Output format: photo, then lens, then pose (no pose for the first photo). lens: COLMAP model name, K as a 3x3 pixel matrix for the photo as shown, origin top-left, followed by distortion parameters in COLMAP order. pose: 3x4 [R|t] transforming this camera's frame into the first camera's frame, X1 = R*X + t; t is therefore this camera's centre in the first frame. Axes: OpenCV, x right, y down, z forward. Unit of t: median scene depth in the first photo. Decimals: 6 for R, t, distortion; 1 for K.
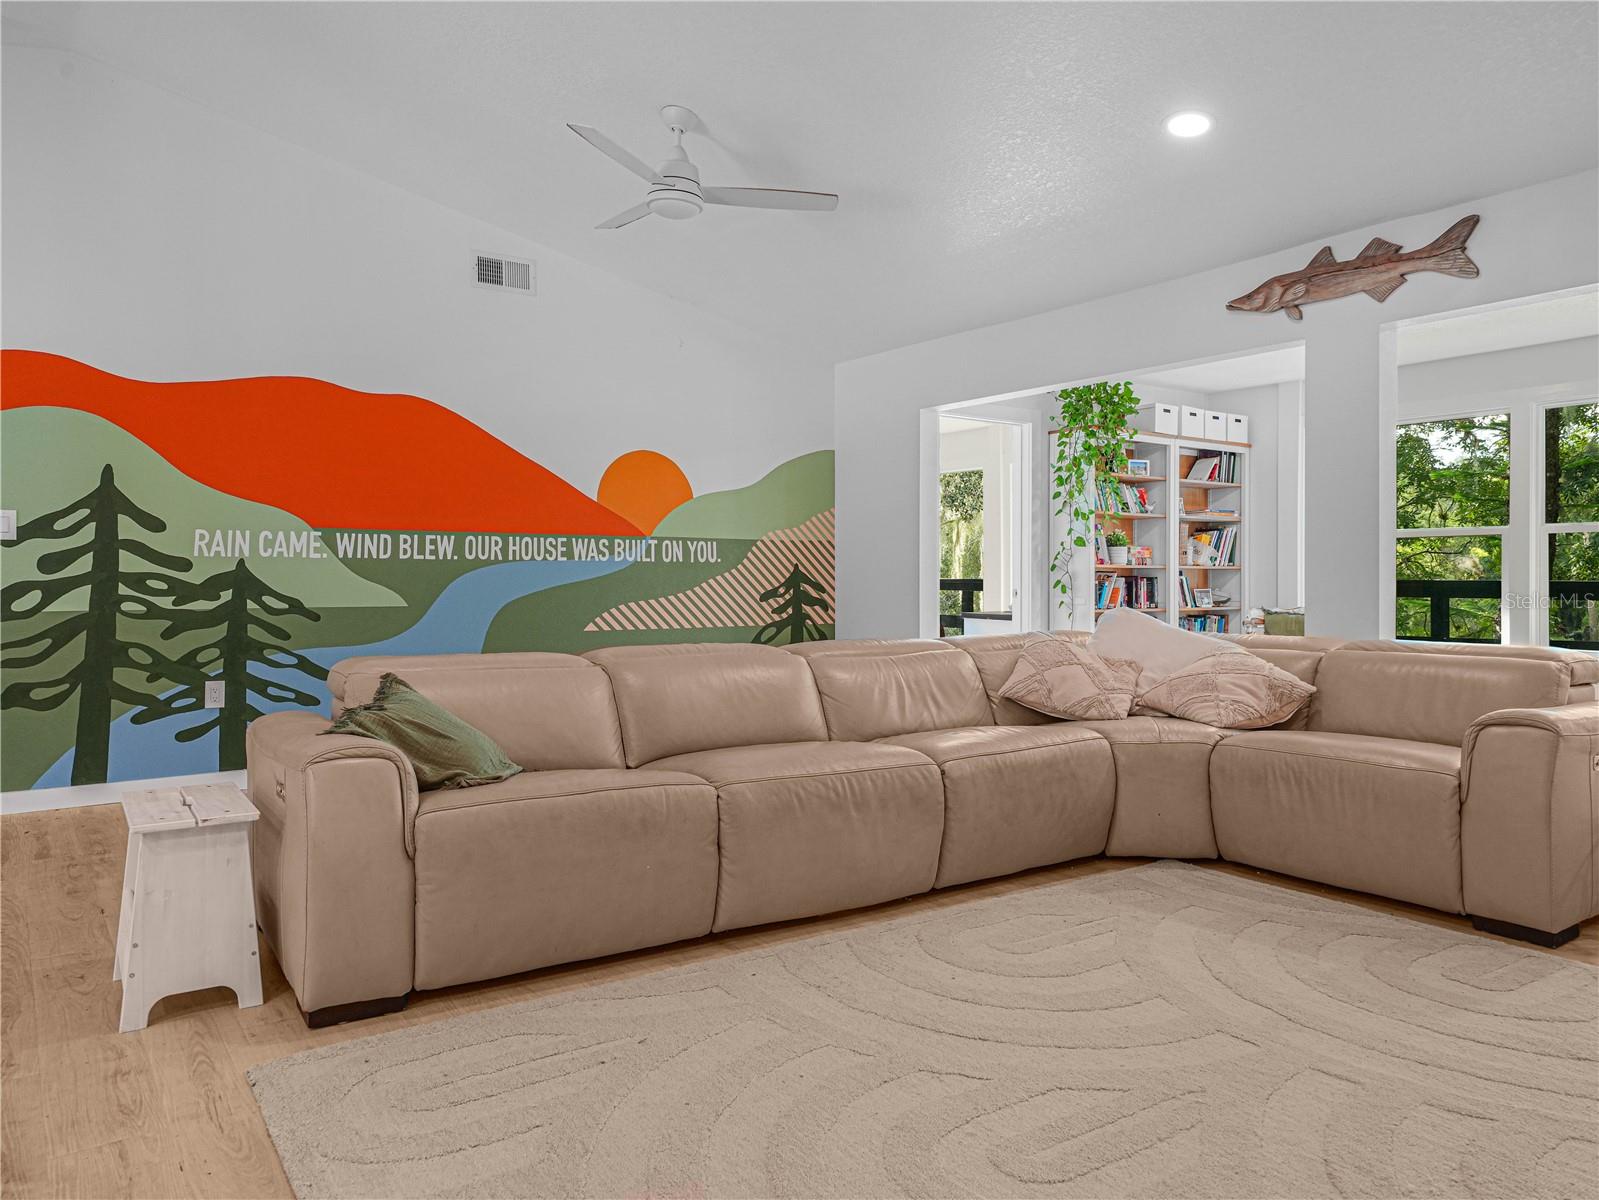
lens RADIAL K [[1165.5, 0, 796.5], [0, 1165.5, 595.8], [0, 0, 1]] dist [0.008922, 0.004136]
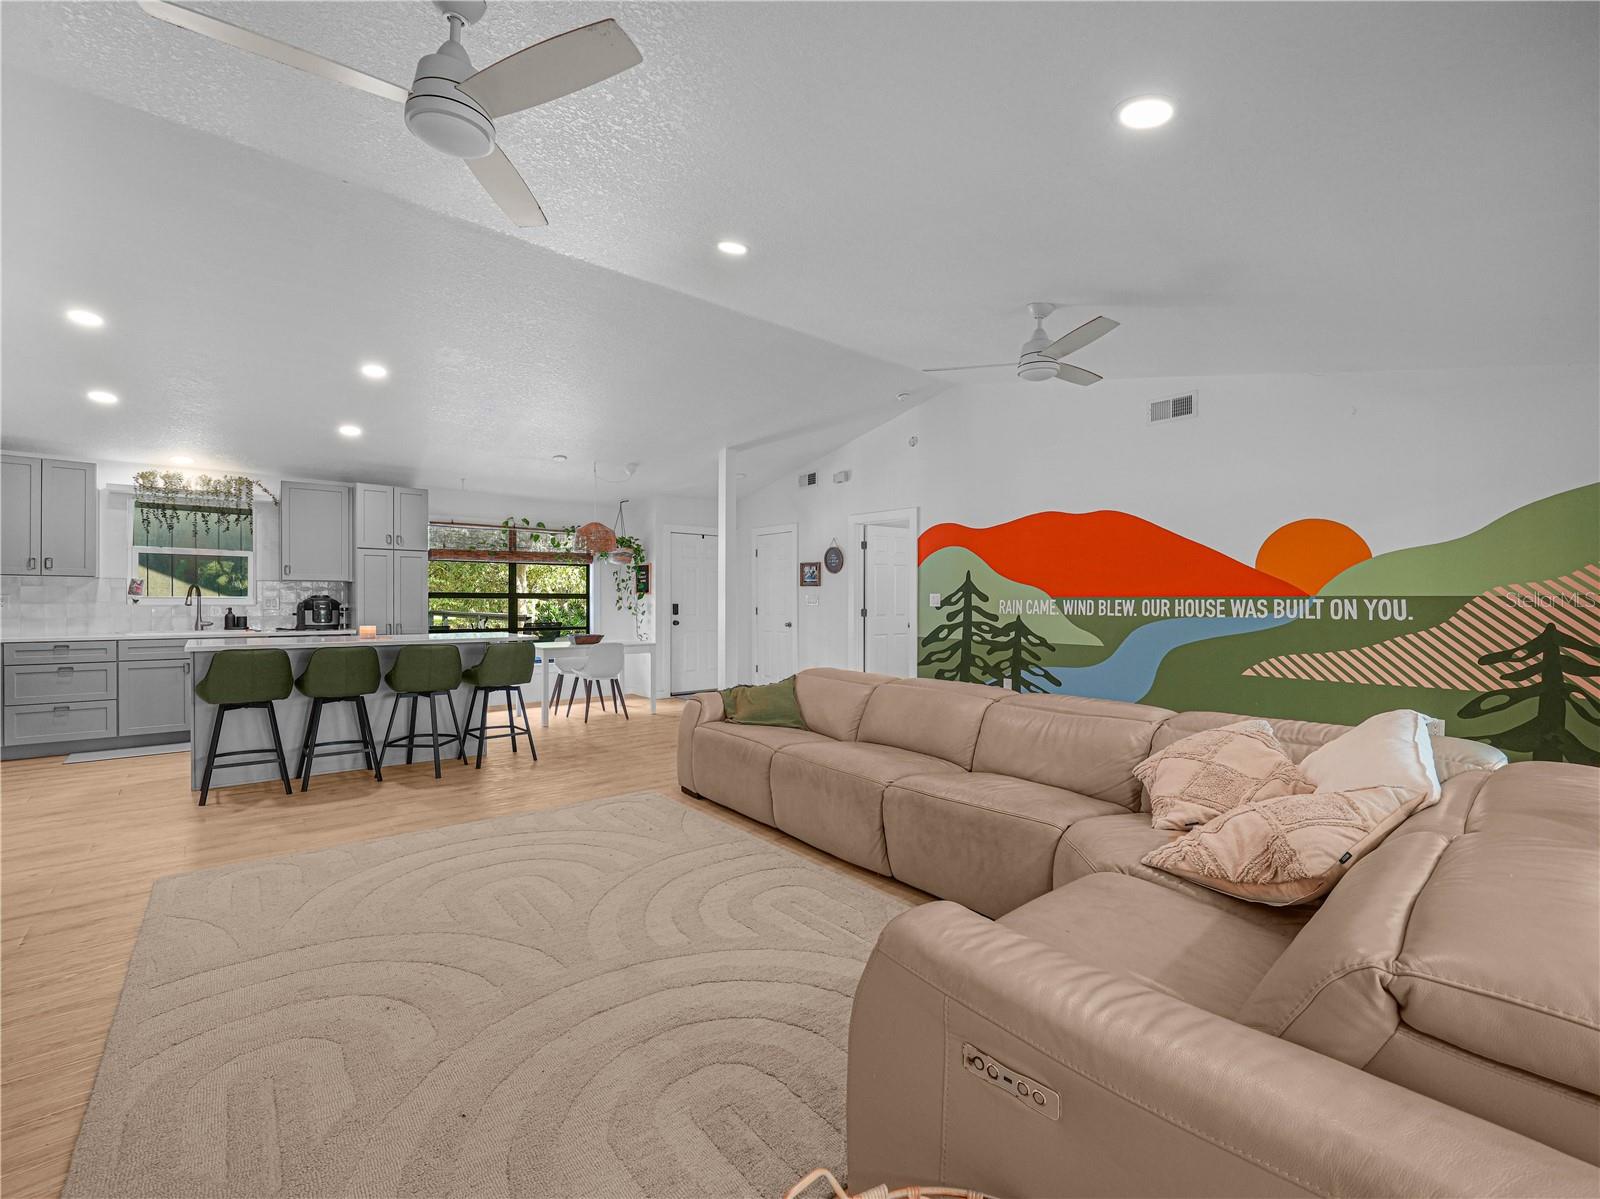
lens RADIAL K [[728.1, 0, 797.2], [0, 728.1, 600.5], [0, 0, 1]] dist [-0.005406, -0.000645]
pose [[0.030899, -0.002075, -0.999520, 0.621843], [-0.014749, 0.999888, -0.002532, -0.042870], [0.999414, 0.014821, 0.030865, 0.555782]]
